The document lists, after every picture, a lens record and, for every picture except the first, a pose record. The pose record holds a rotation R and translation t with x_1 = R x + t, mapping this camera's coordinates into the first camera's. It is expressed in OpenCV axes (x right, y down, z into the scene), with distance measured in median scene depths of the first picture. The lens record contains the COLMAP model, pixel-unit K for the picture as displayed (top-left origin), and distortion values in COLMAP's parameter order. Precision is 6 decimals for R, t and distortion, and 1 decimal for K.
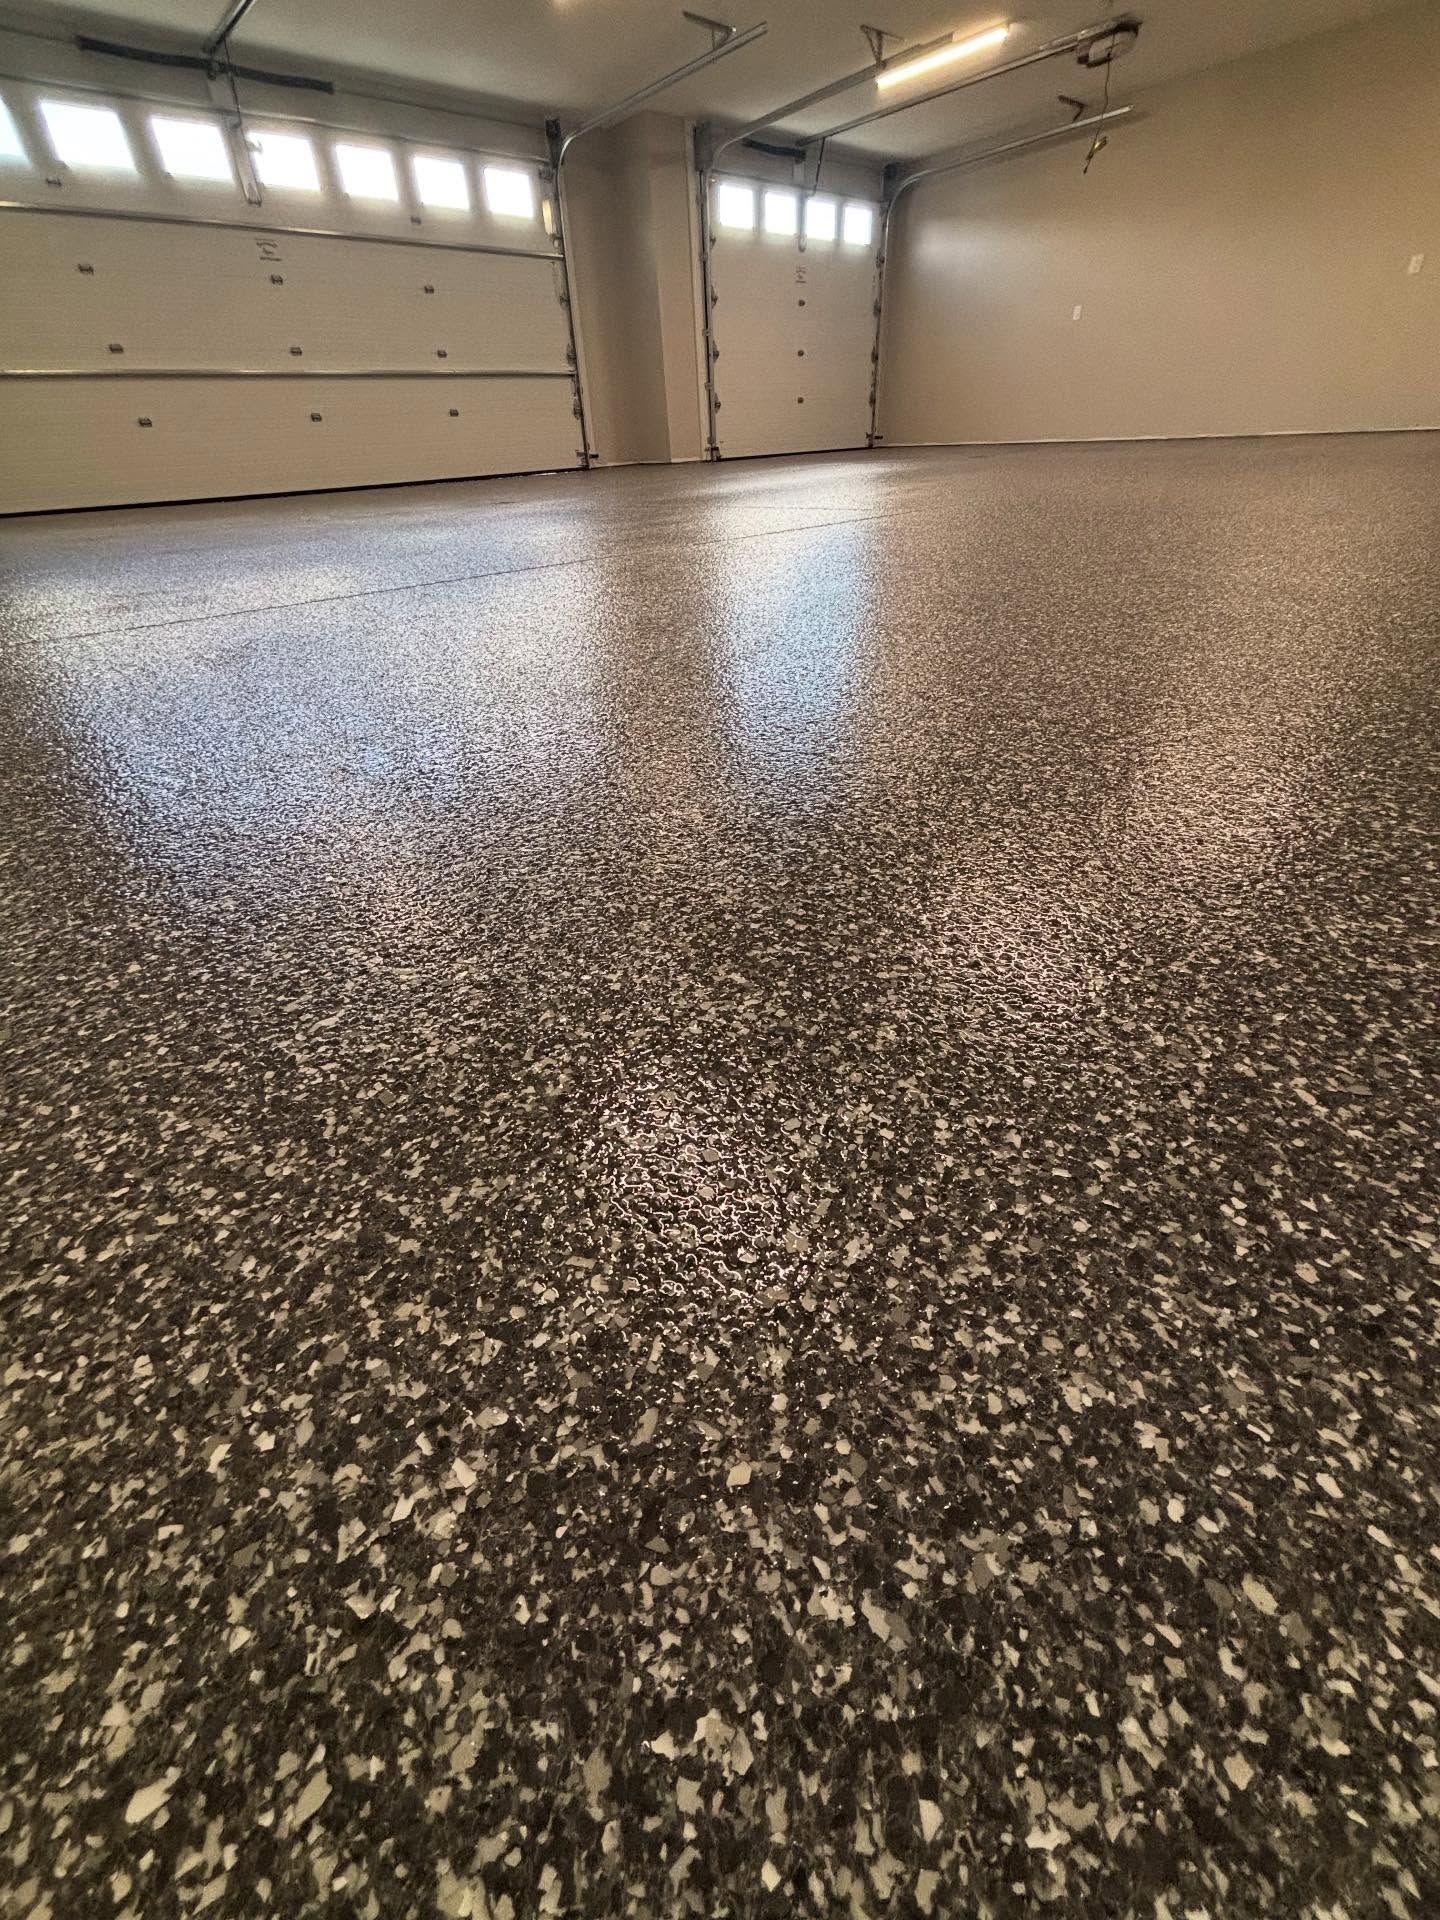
lens RADIAL K [[767.9, 0, 717.4], [0, 767.9, 960.3], [0, 0, 1]] dist [0.001670, -0.001053]
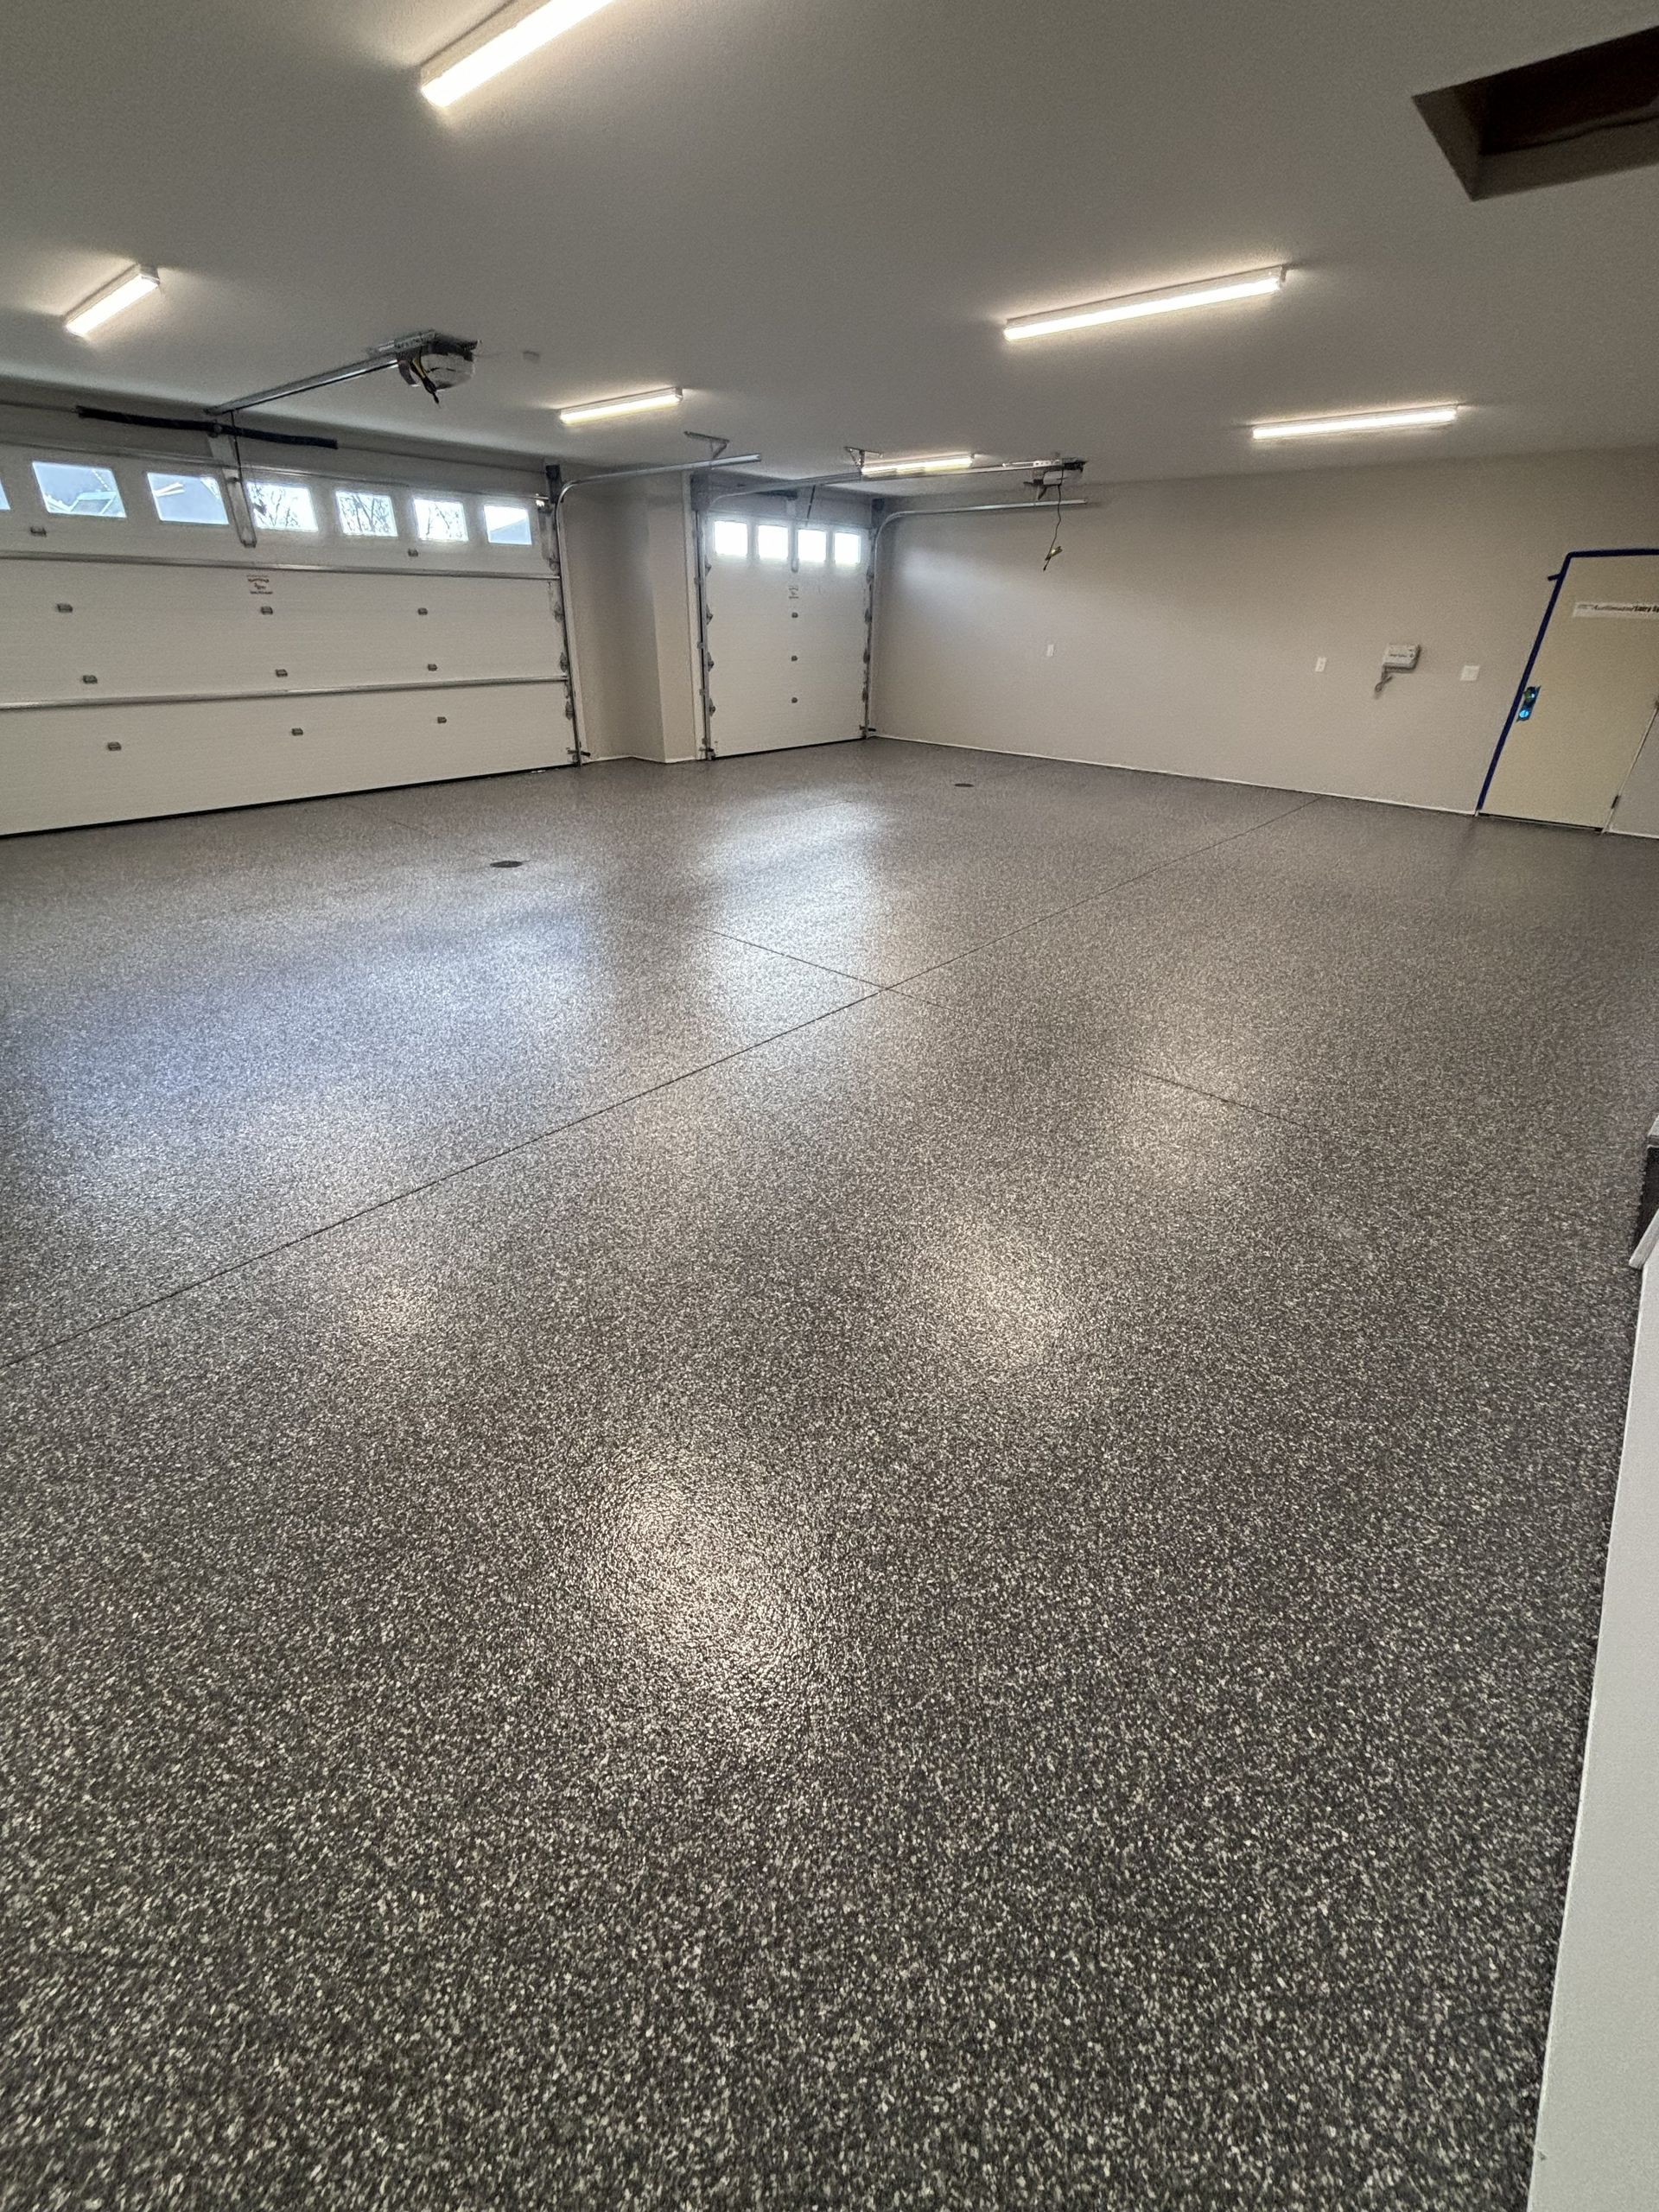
lens RADIAL K [[884.7, 0, 830.8], [0, 884.7, 1110.1], [0, 0, 1]] dist [0.001670, -0.001053]
pose [[0.989884, 0.001847, 0.141866, -0.166432], [0.008847, 0.997166, -0.074715, -1.893084], [-0.141602, 0.075214, 0.987062, -2.256156]]
